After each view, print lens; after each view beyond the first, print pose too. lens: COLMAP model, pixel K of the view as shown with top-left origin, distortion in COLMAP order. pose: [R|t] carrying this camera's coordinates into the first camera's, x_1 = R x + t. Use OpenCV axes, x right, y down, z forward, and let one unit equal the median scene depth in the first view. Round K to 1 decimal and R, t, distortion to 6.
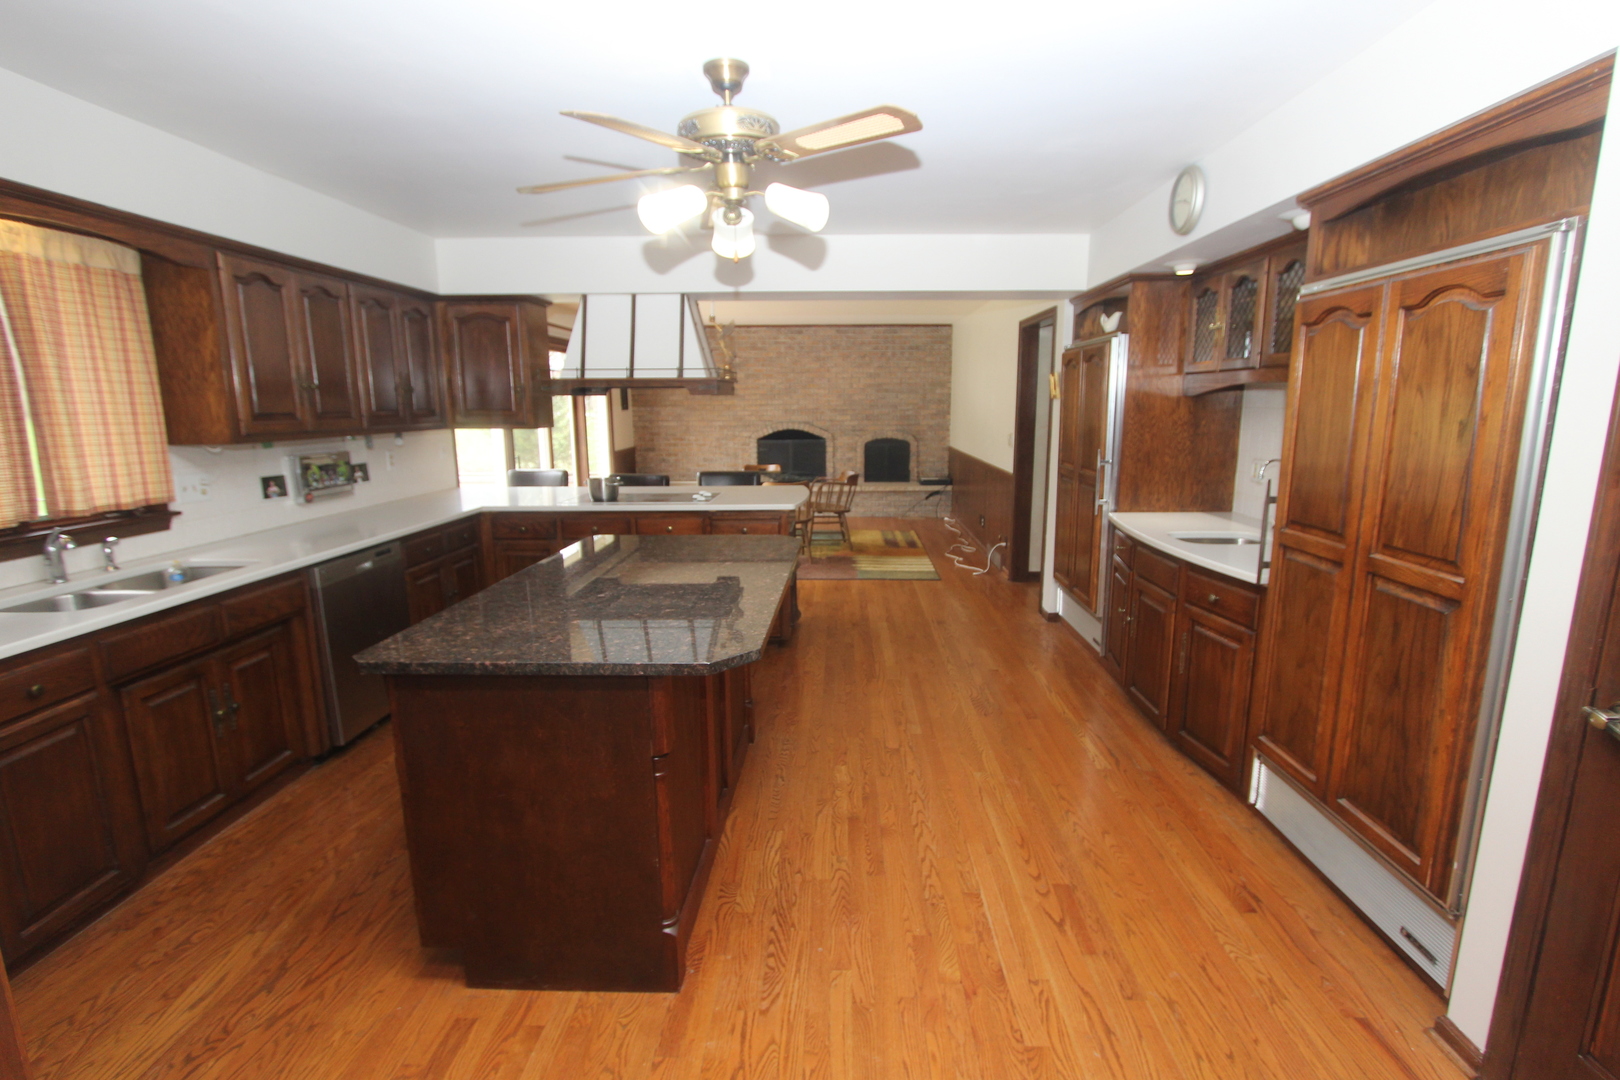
lens RADIAL K [[751.1, 0, 810.5], [0, 751.1, 537.9], [0, 0, 1]] dist [-0.000651, -0.000133]
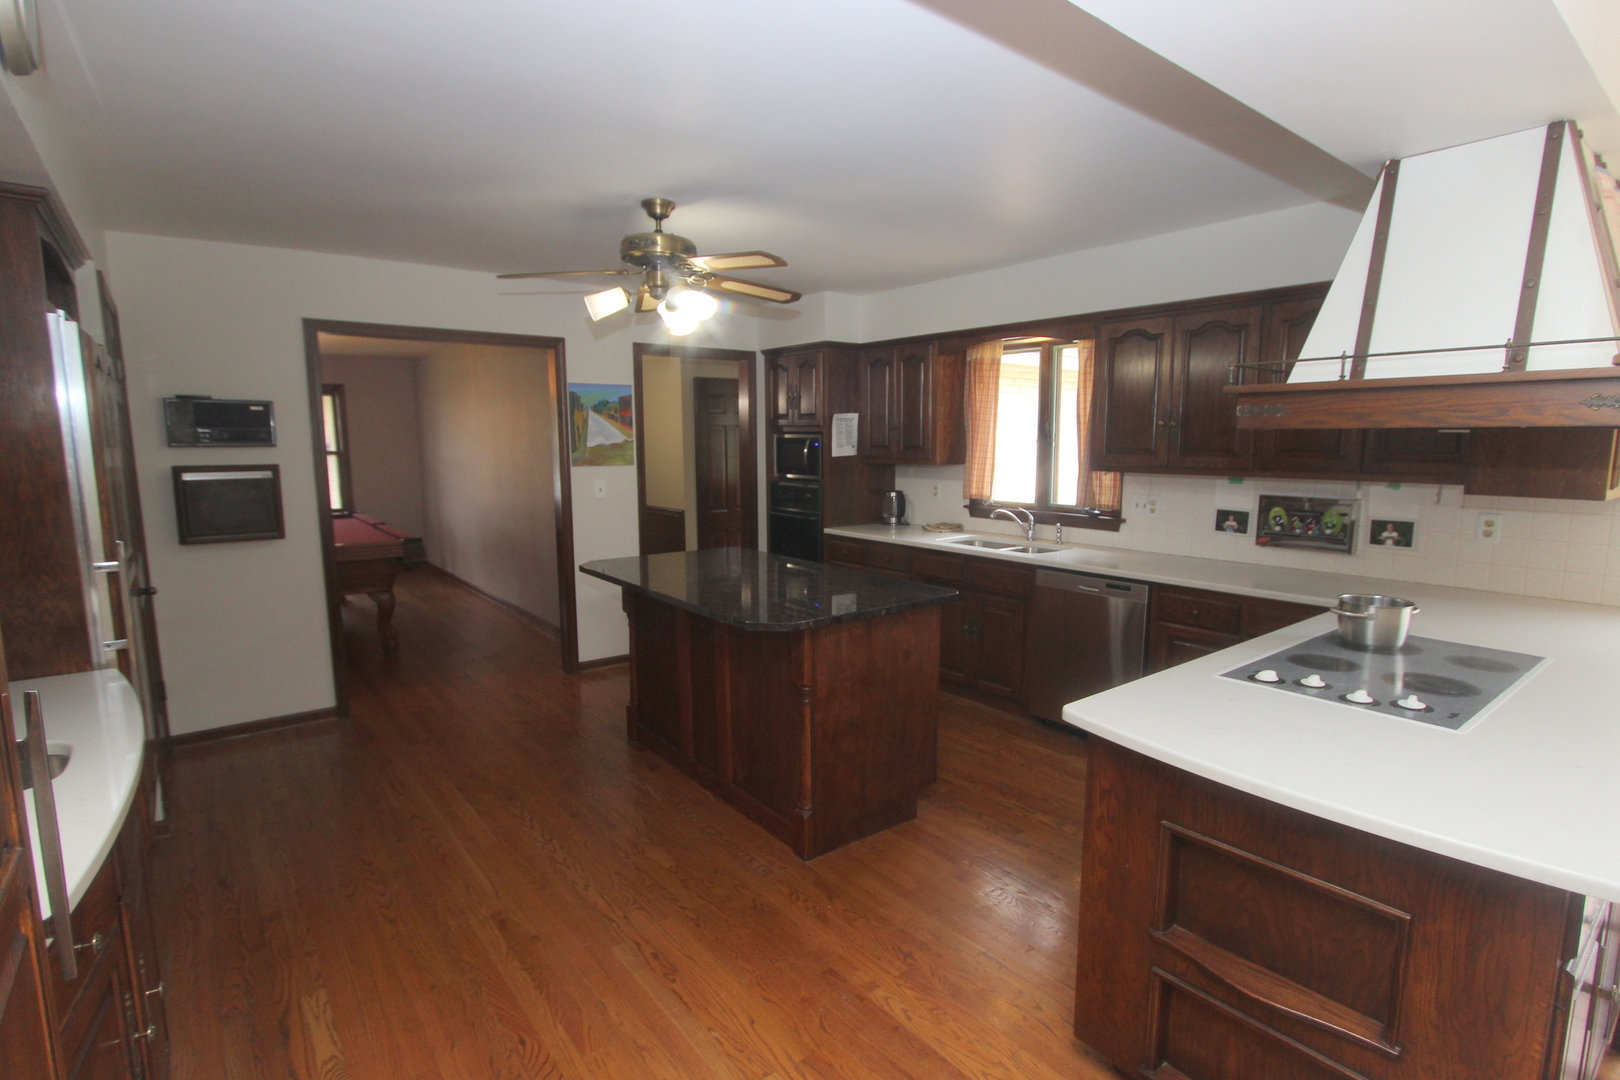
lens RADIAL K [[751.1, 0, 808.7], [0, 751.1, 539.1], [0, 0, 1]] dist [-0.000651, -0.000133]
pose [[-0.771125, 0.089470, -0.630367, 0.366144], [-0.110673, 0.956168, 0.271097, -0.255284], [0.626992, 0.278814, -0.727423, 1.378250]]
